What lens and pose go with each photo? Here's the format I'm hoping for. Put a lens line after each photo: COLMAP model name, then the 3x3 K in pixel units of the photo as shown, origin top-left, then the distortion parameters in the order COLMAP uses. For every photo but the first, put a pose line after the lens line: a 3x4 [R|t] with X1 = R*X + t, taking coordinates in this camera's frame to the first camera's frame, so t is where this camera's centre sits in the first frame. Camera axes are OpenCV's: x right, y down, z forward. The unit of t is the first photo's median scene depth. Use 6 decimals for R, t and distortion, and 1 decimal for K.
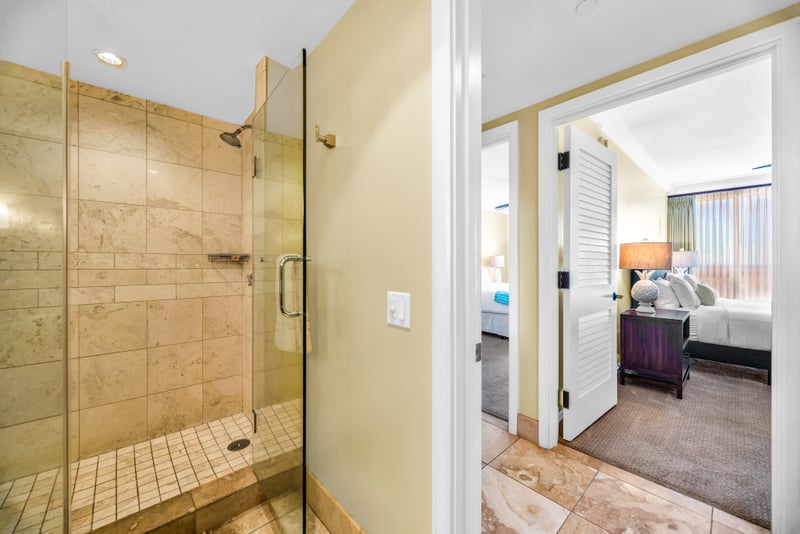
lens RADIAL K [[306.9, 0, 403.2], [0, 306.9, 265.8], [0, 0, 1]] dist [-0.005466, -0.000048]
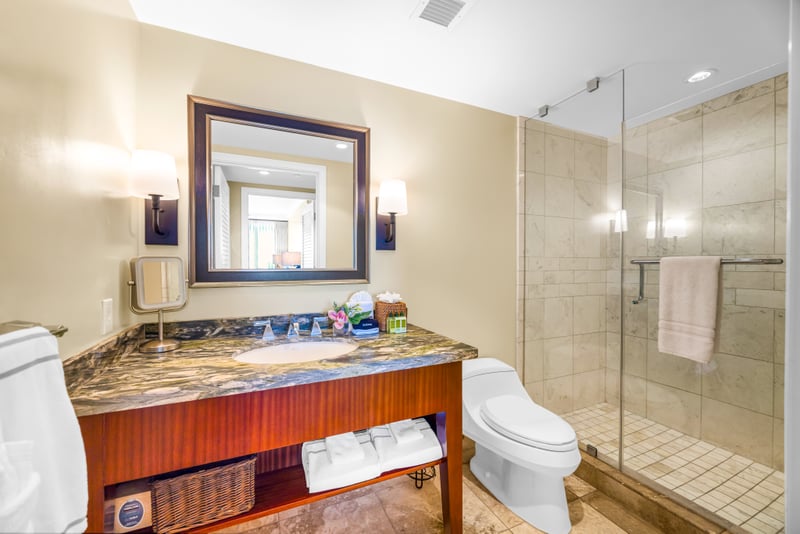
lens RADIAL K [[306.9, 0, 402.8], [0, 306.9, 264.6], [0, 0, 1]] dist [-0.005466, -0.000048]
pose [[-0.280731, 0.008834, -0.959746, 0.309507], [-0.005113, 0.999930, 0.010699, -0.015340], [0.959773, 0.007910, -0.280666, 0.240775]]
